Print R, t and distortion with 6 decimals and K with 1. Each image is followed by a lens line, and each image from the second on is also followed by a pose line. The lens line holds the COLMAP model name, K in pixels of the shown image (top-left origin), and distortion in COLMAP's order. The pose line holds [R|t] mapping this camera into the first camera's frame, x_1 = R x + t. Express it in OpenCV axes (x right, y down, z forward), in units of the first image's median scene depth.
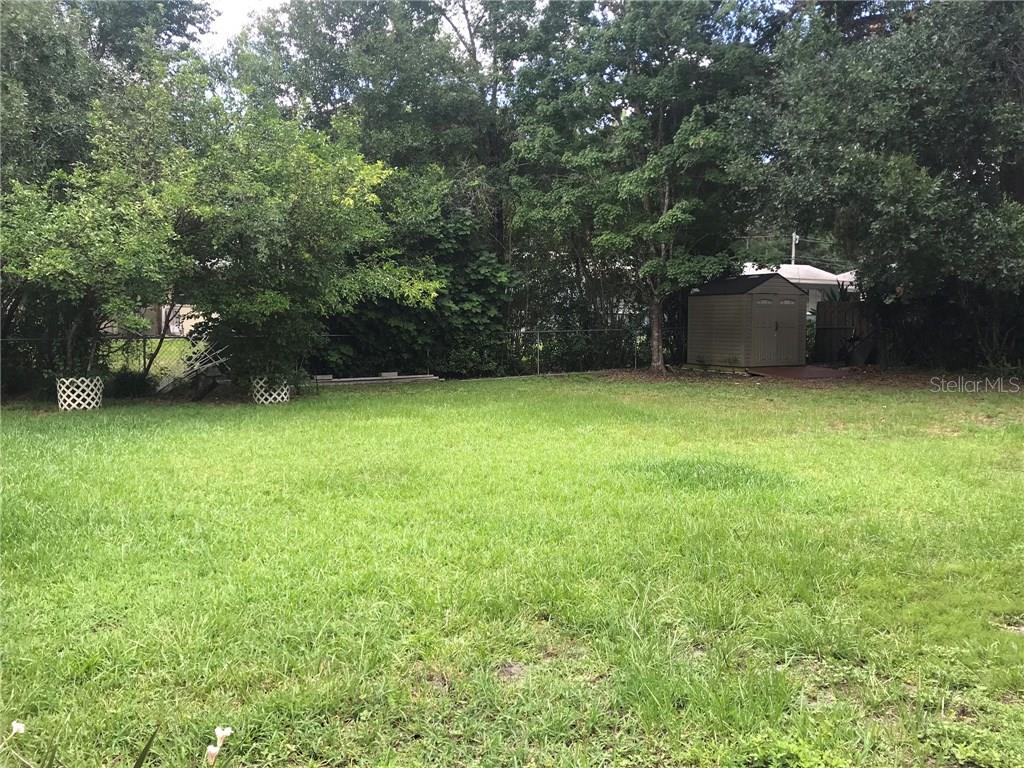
lens RADIAL K [[844.5, 0, 512.0], [0, 844.5, 384.0], [0, 0, 1]] dist [0.008184, 0.005980]
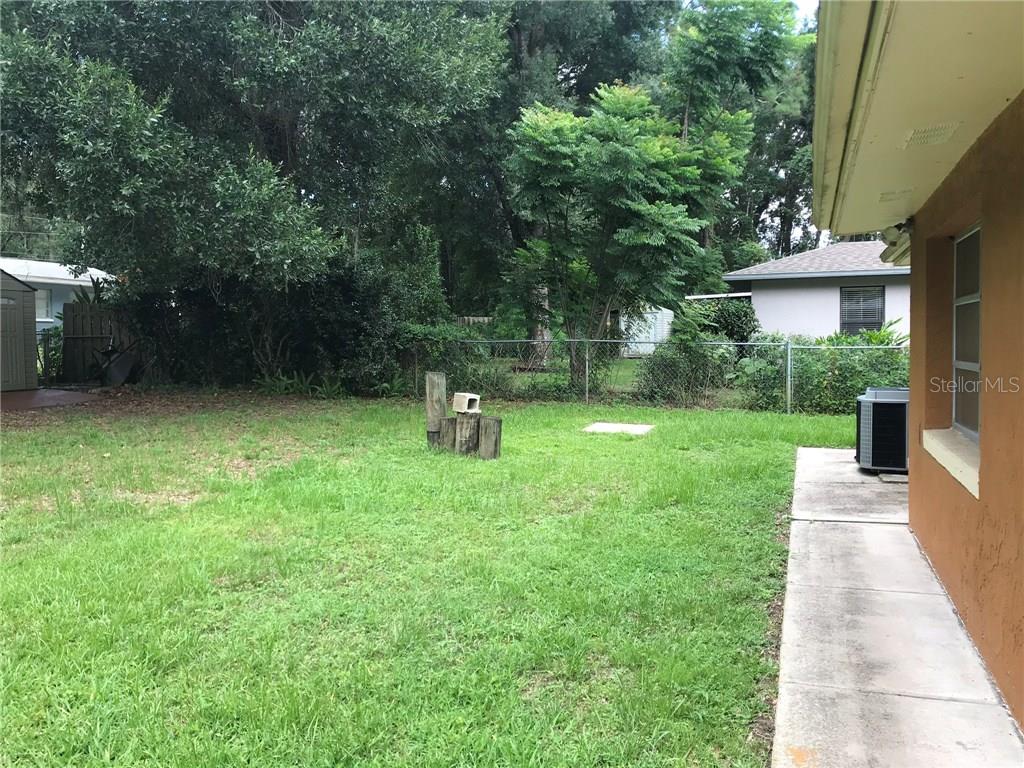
lens RADIAL K [[824.6, 0, 514.3], [0, 824.6, 372.8], [0, 0, 1]] dist [-0.102580, 0.001102]
pose [[0.710170, -0.033952, 0.703211, 0.236517], [0.051751, 0.998652, -0.004048, -0.018231], [-0.702125, 0.039267, 0.710970, 0.343910]]
